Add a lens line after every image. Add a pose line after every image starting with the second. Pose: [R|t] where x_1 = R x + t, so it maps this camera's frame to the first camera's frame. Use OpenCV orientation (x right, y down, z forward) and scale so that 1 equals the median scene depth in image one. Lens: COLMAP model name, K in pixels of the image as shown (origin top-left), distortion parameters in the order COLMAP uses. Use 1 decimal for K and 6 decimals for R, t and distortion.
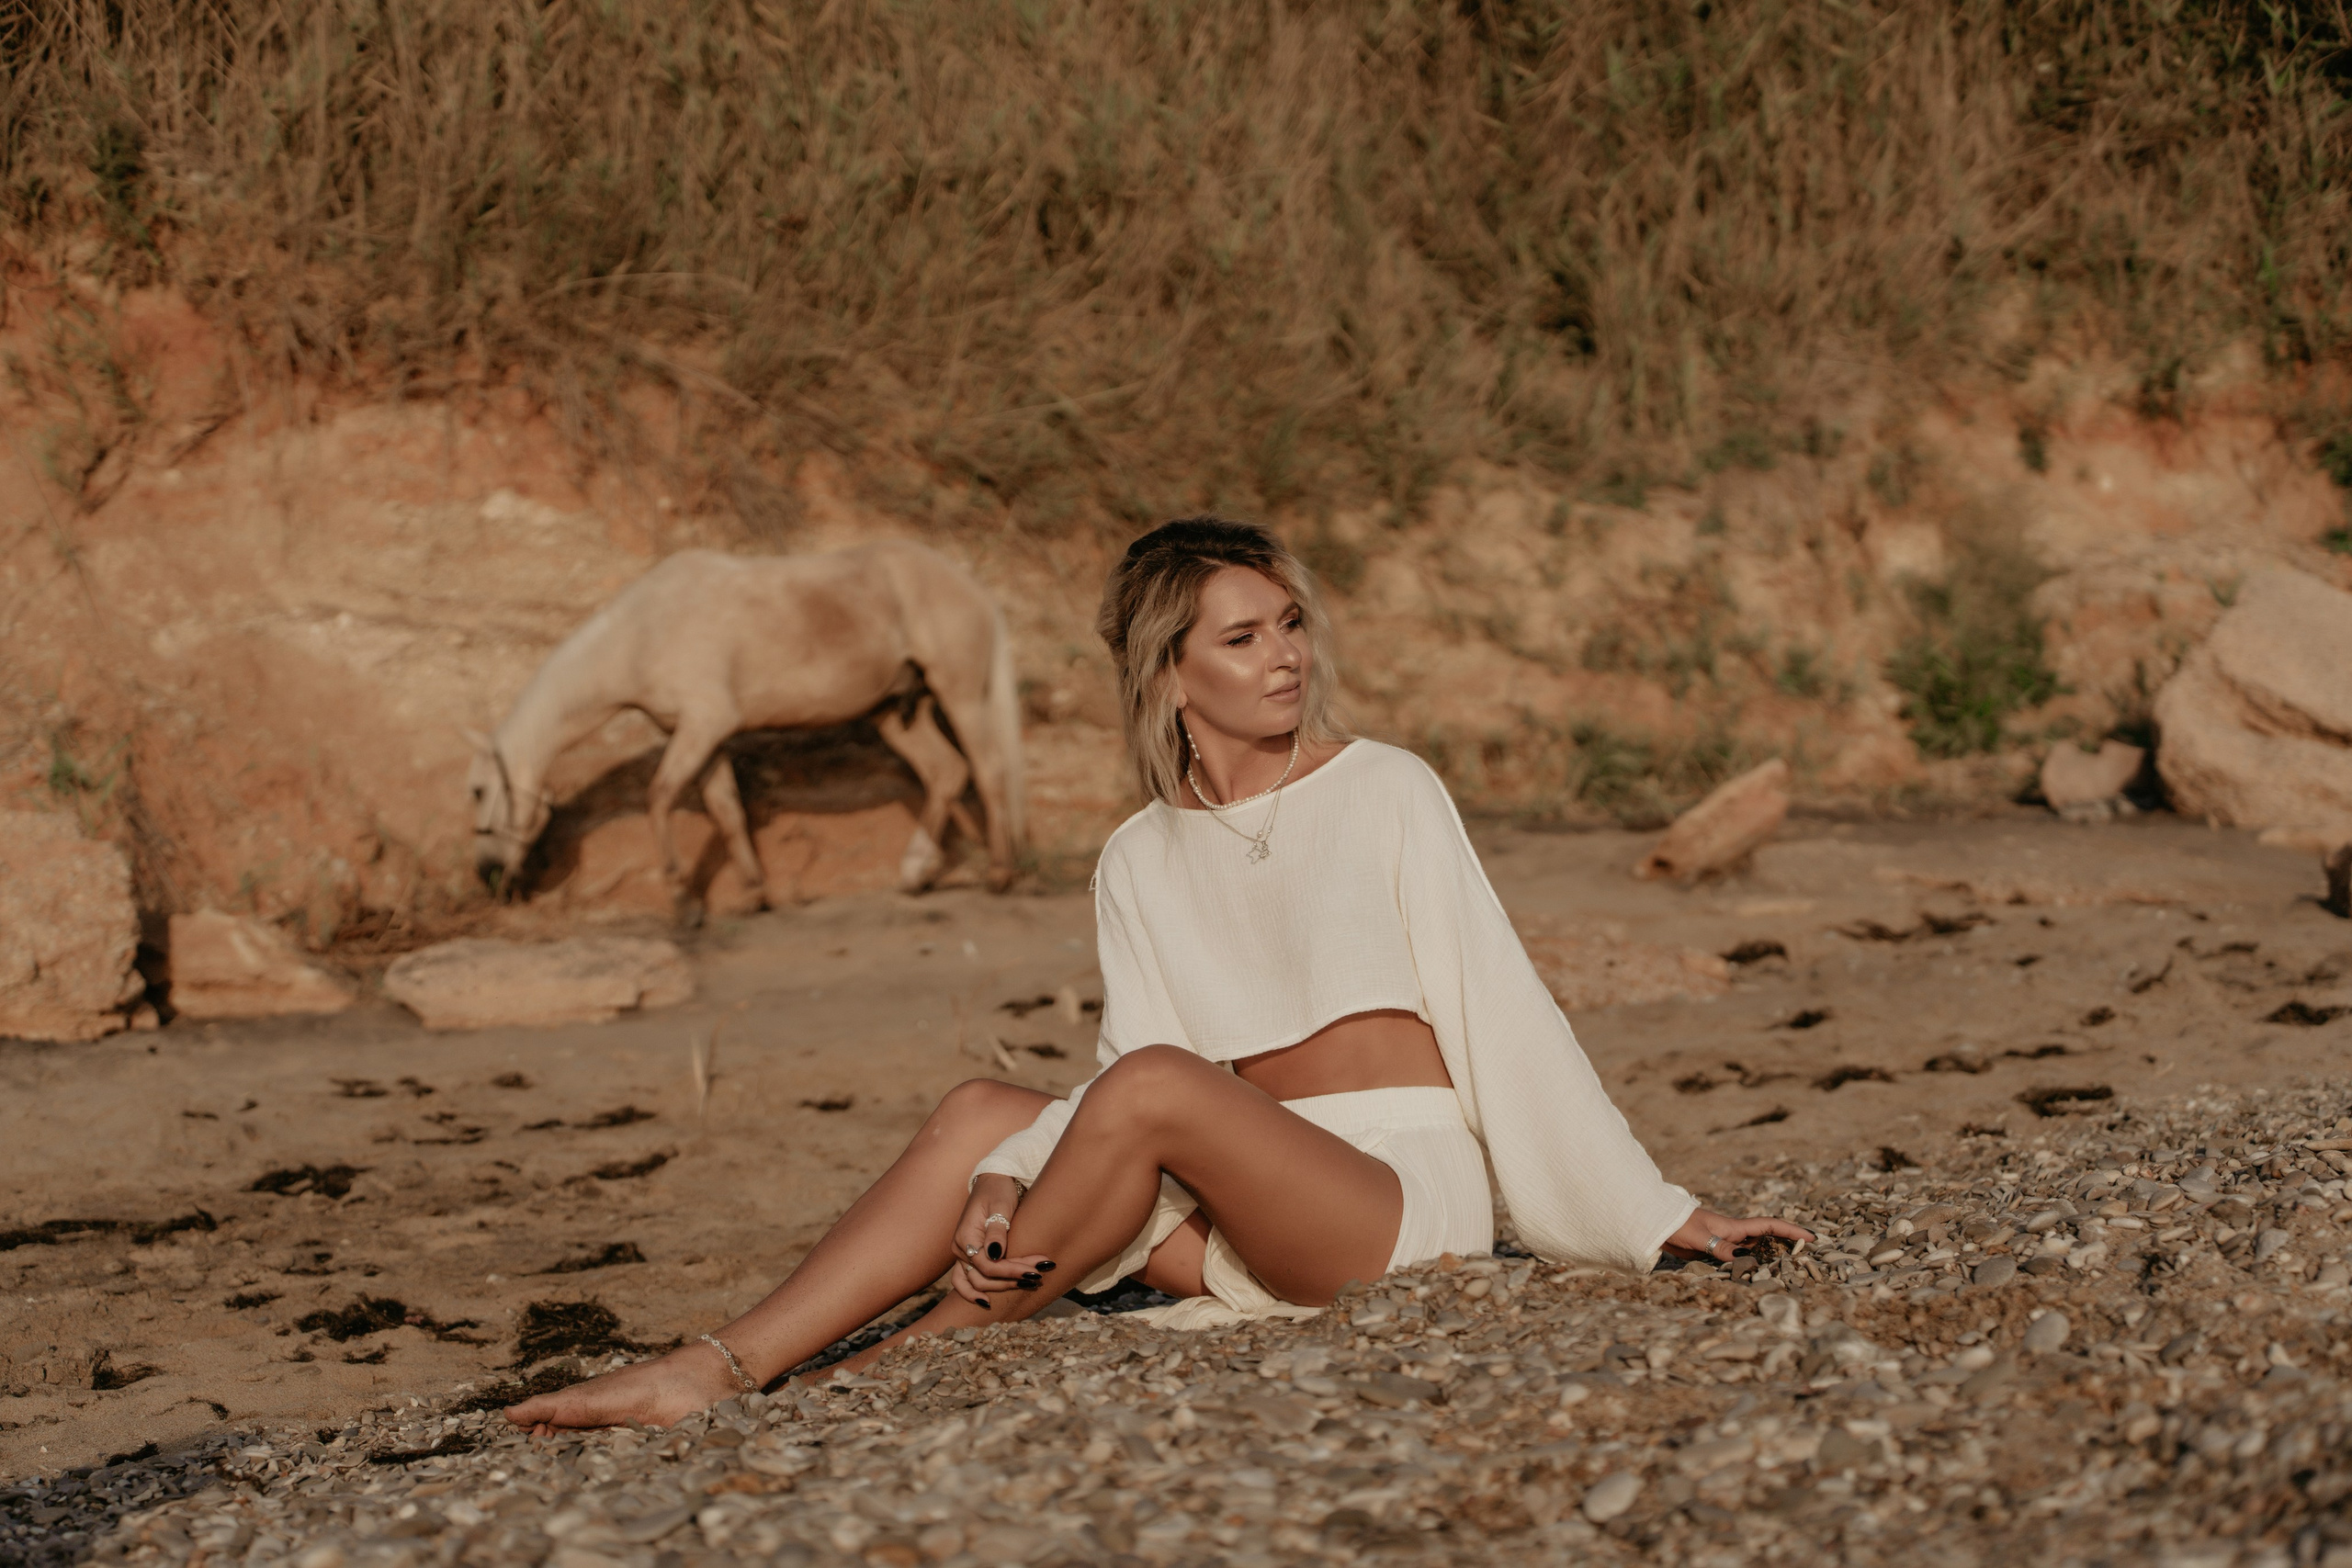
lens RADIAL K [[3459.6, 0, 1168.2], [0, 3459.6, 782.1], [0, 0, 1]] dist [-0.023730, 0.000000]
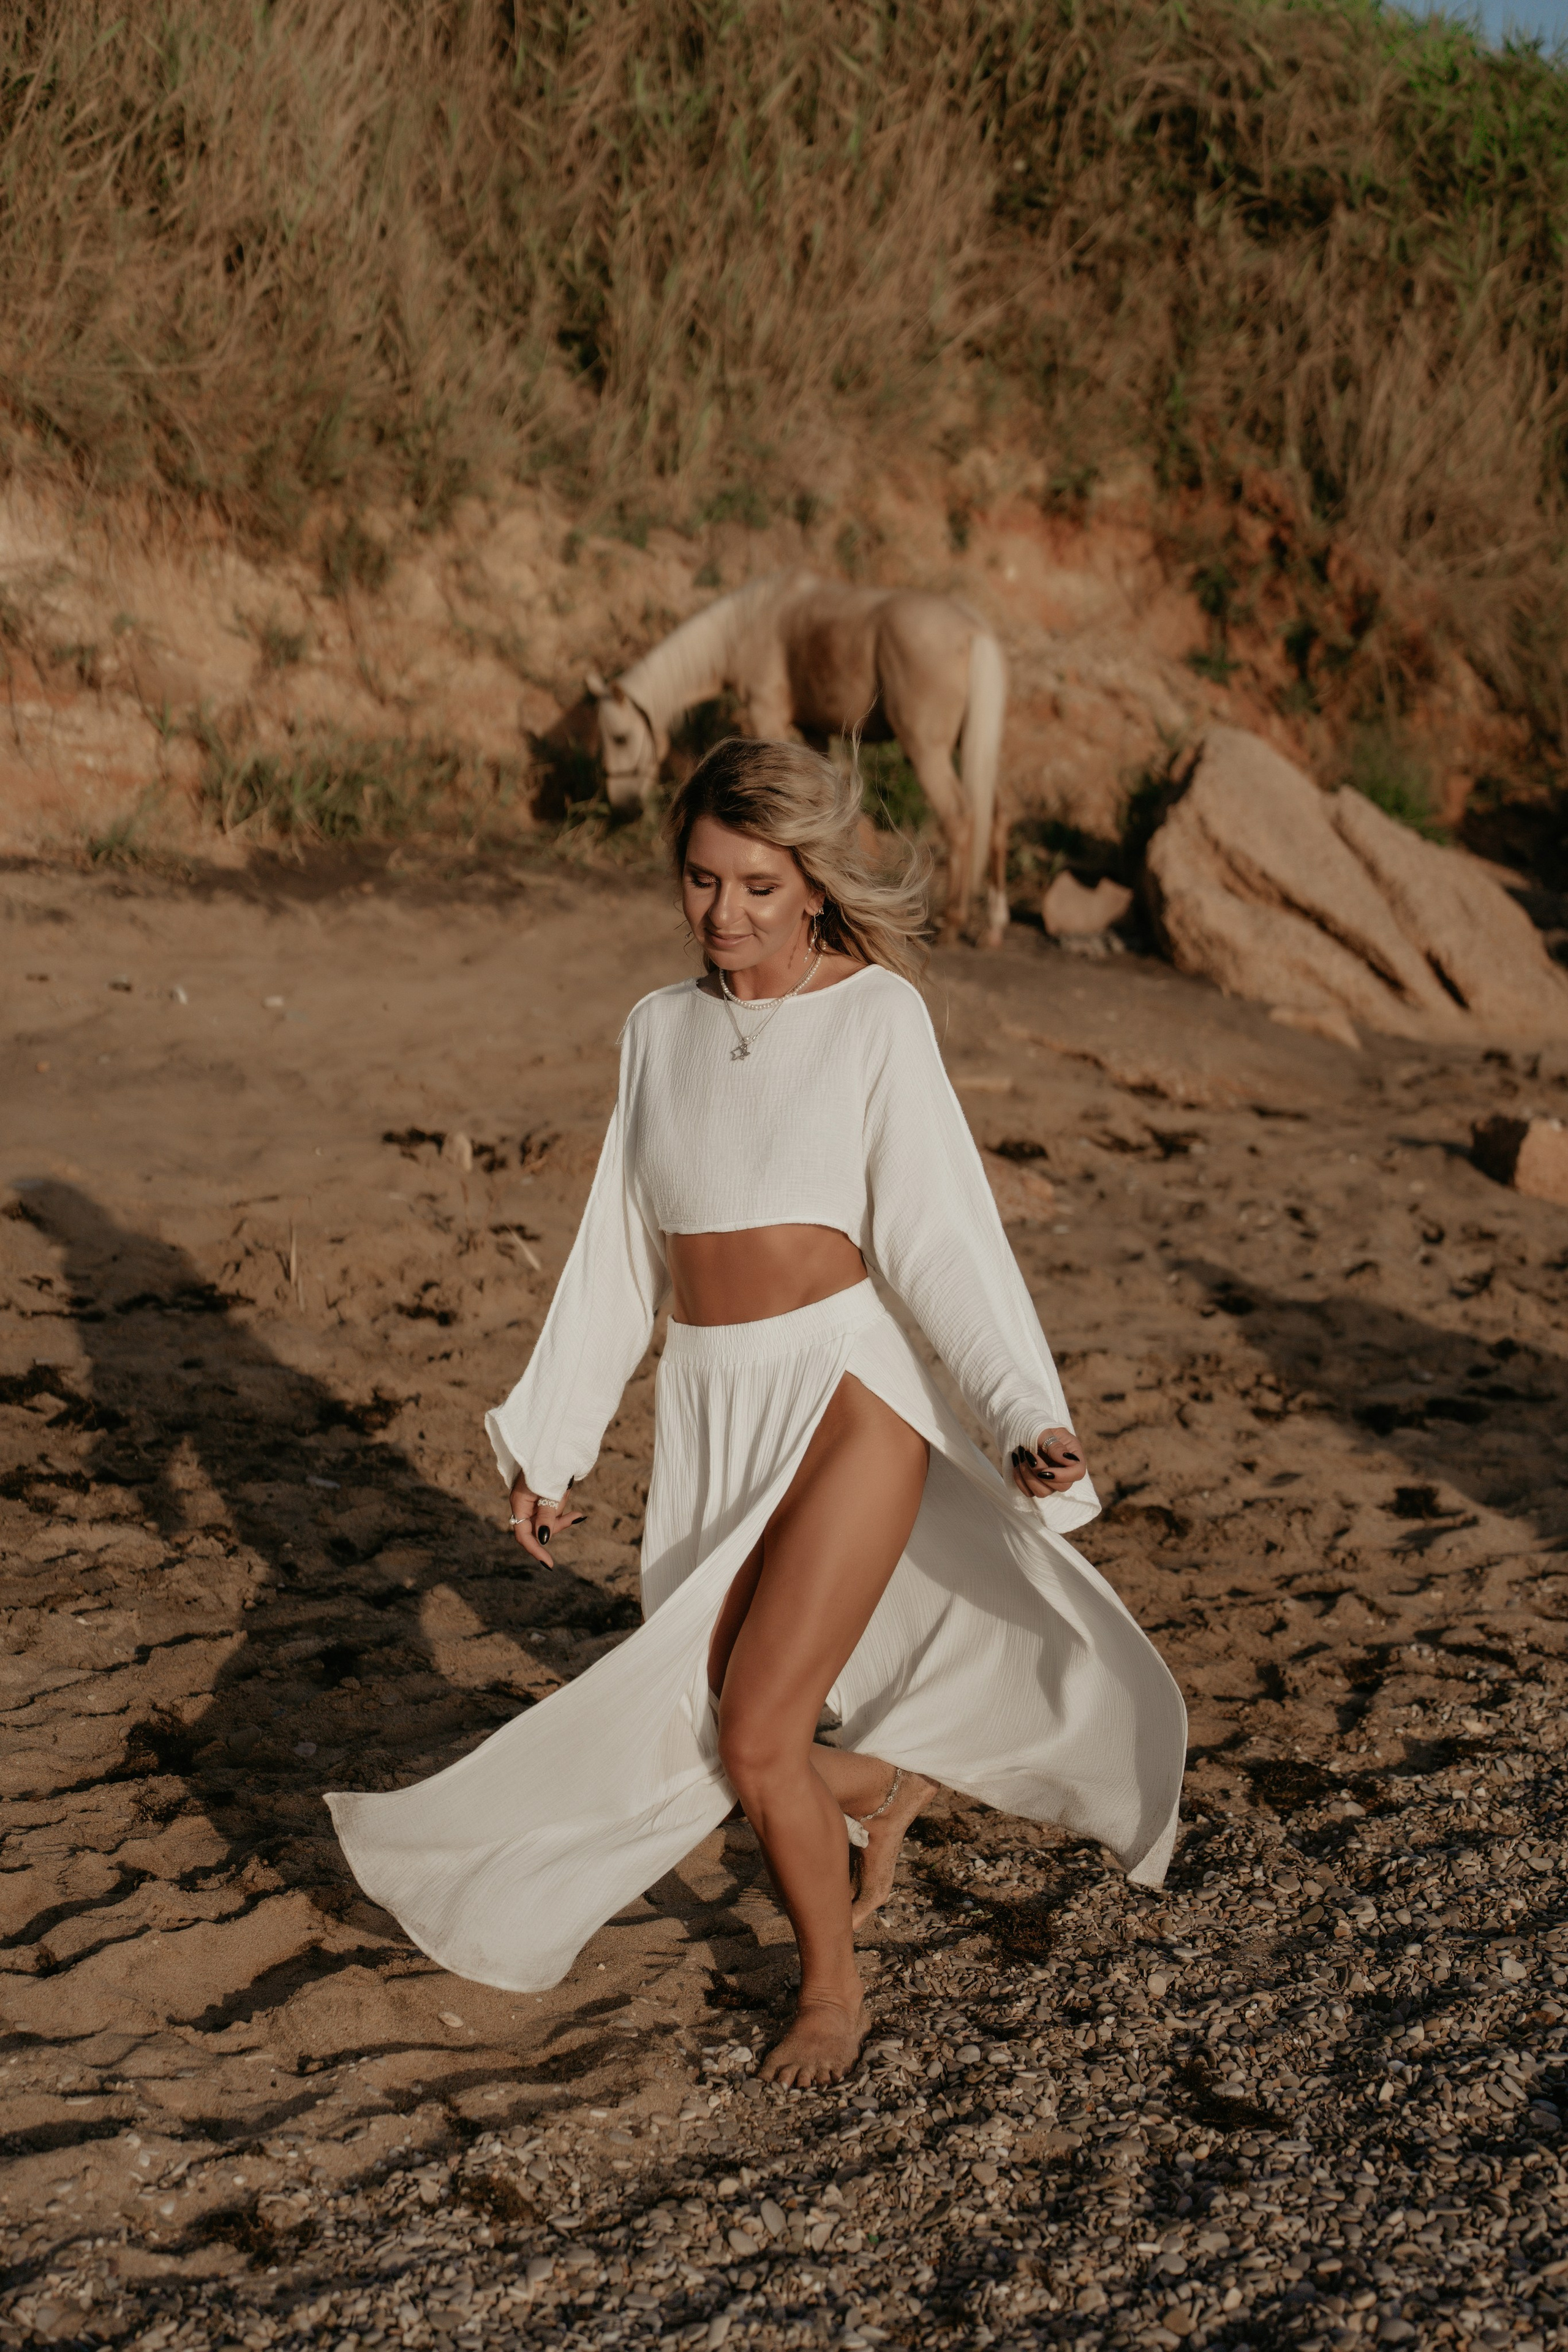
lens RADIAL K [[3361.6, 0, 781.0], [0, 3361.6, 1174.7], [0, 0, 1]] dist [-0.015653, 0.000000]
pose [[0.936159, 0.107061, 0.334880, -0.144919], [-0.162768, 0.976260, 0.142908, -0.046747], [-0.311630, -0.188292, 0.931361, 0.009349]]
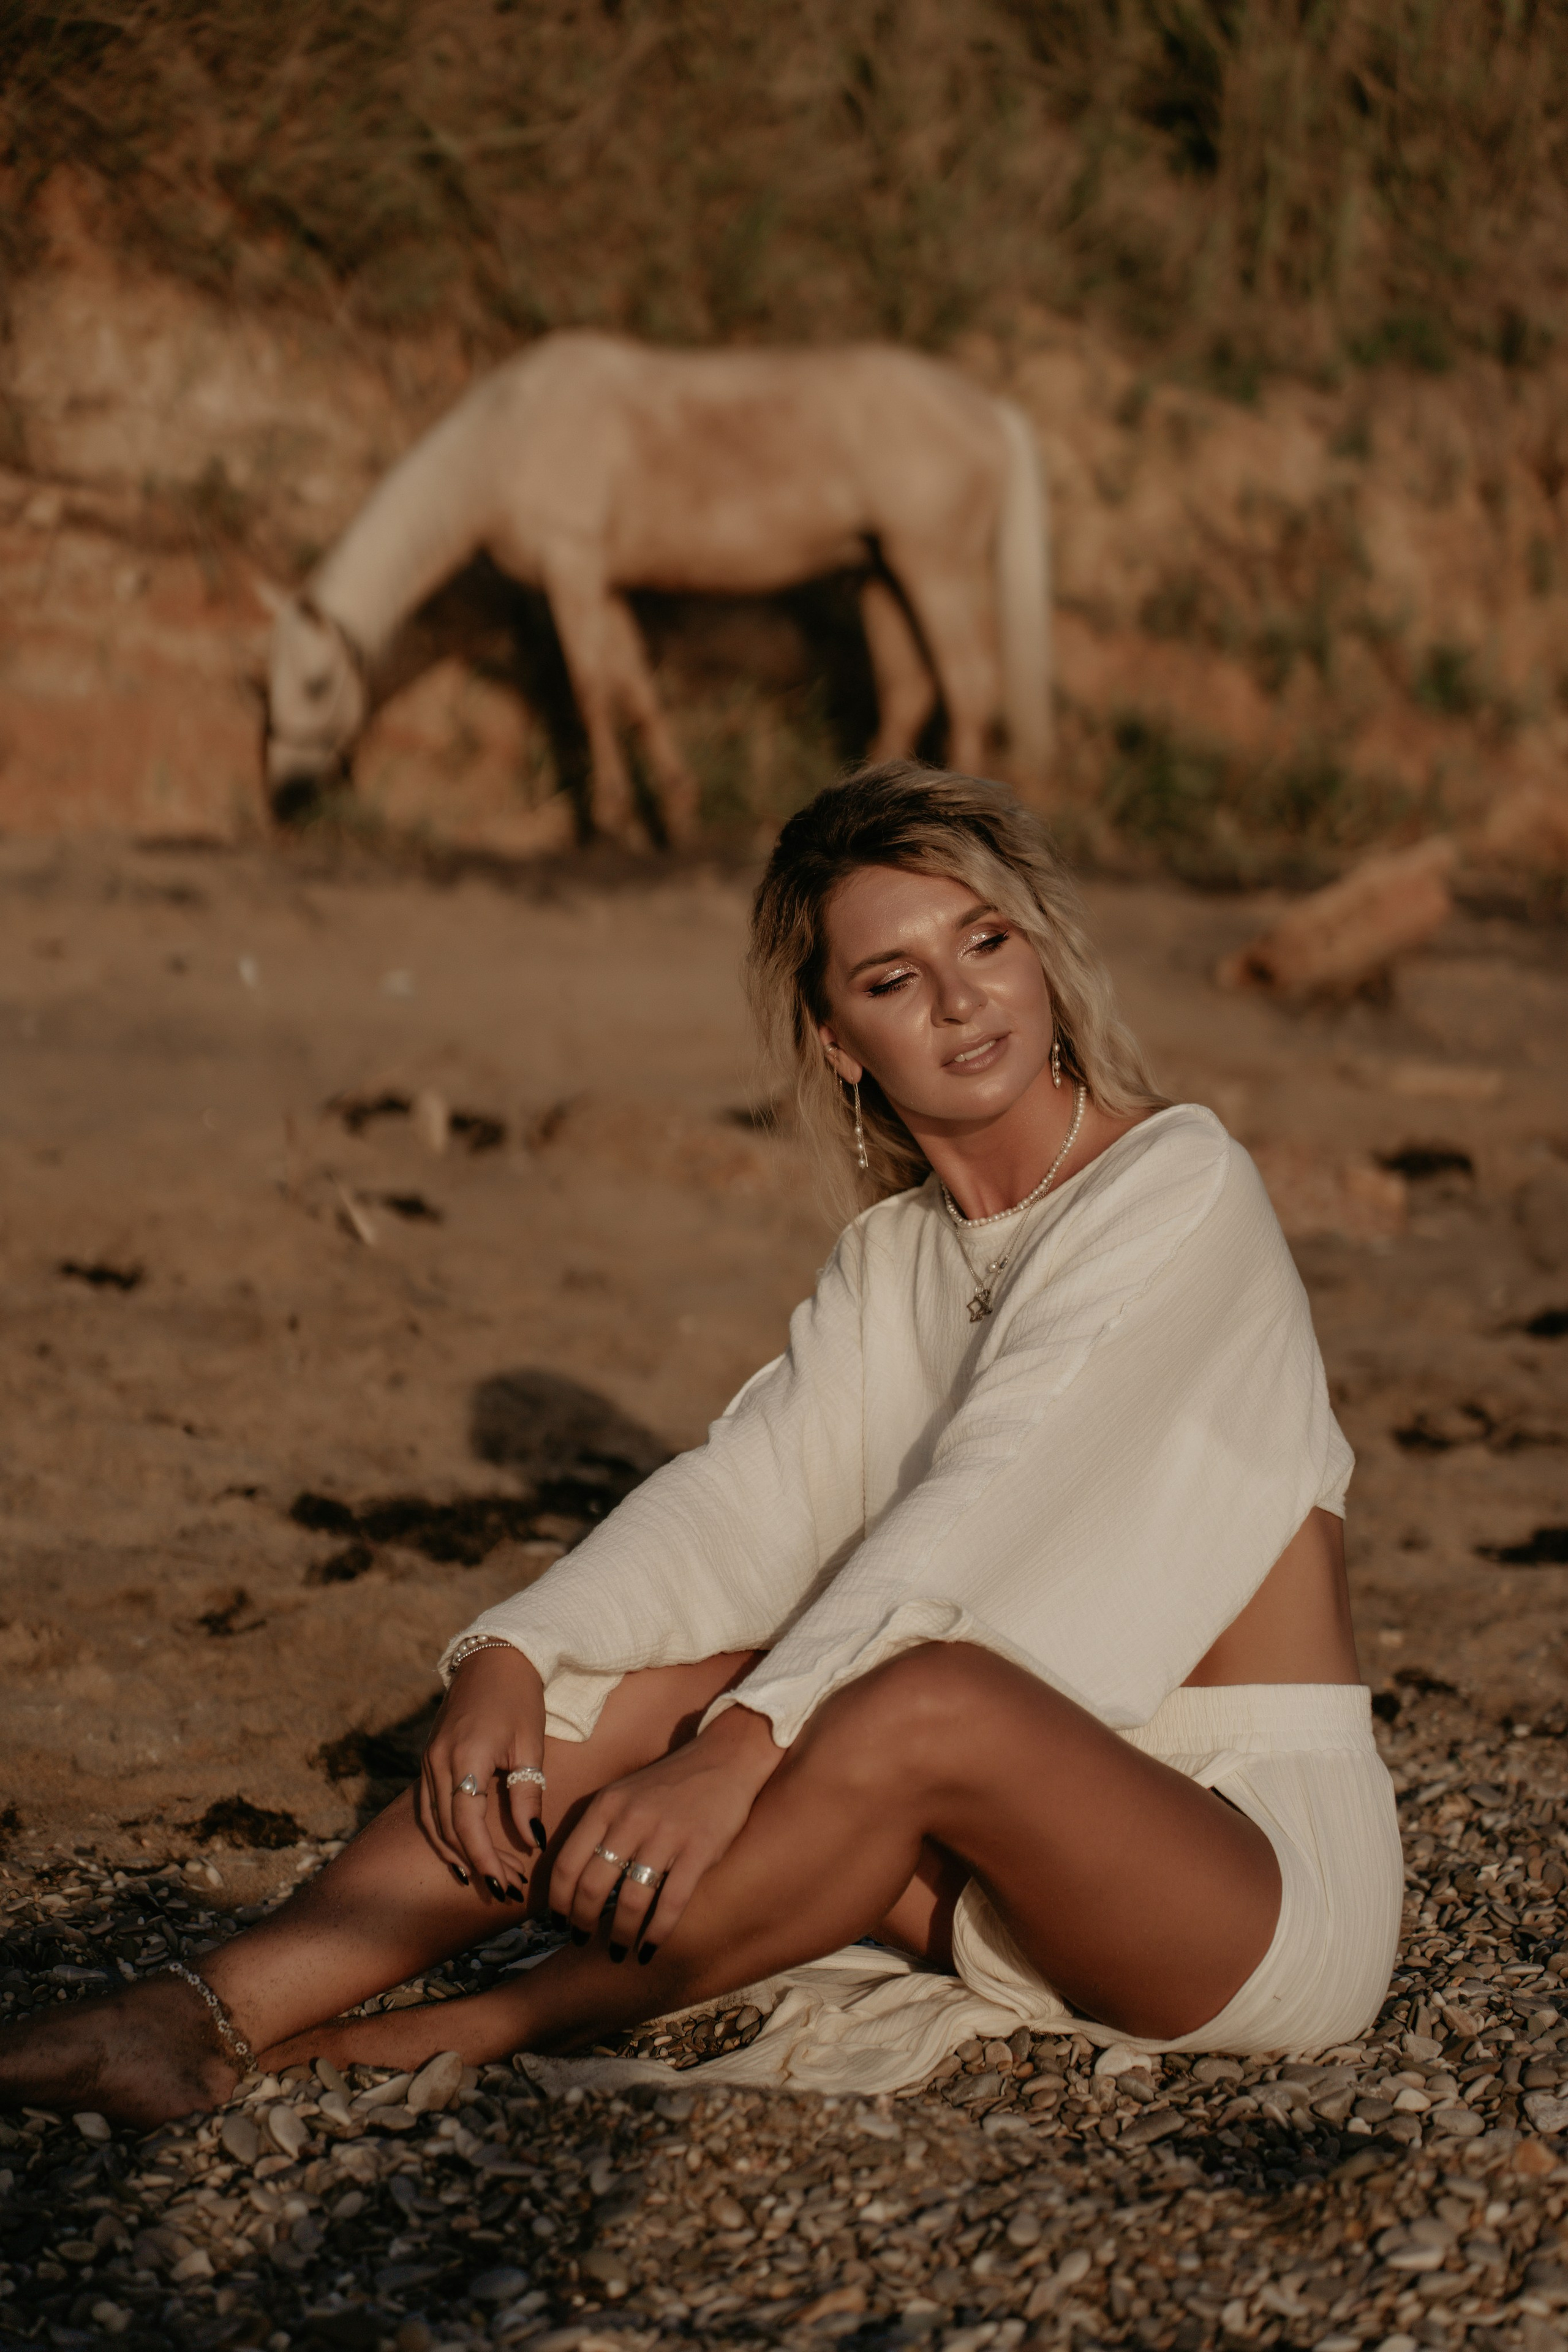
lens RADIAL K [[4923.6, 0, 761.7], [0, 4923.6, 1173.6], [0, 0, 1]] dist [-0.042047, 0.000000]
pose [[0.988301, 0.125793, 0.086241, -0.024402], [-0.134448, 0.985529, 0.103229, -0.017111], [-0.072007, -0.113616, 0.990912, 0.025158]]
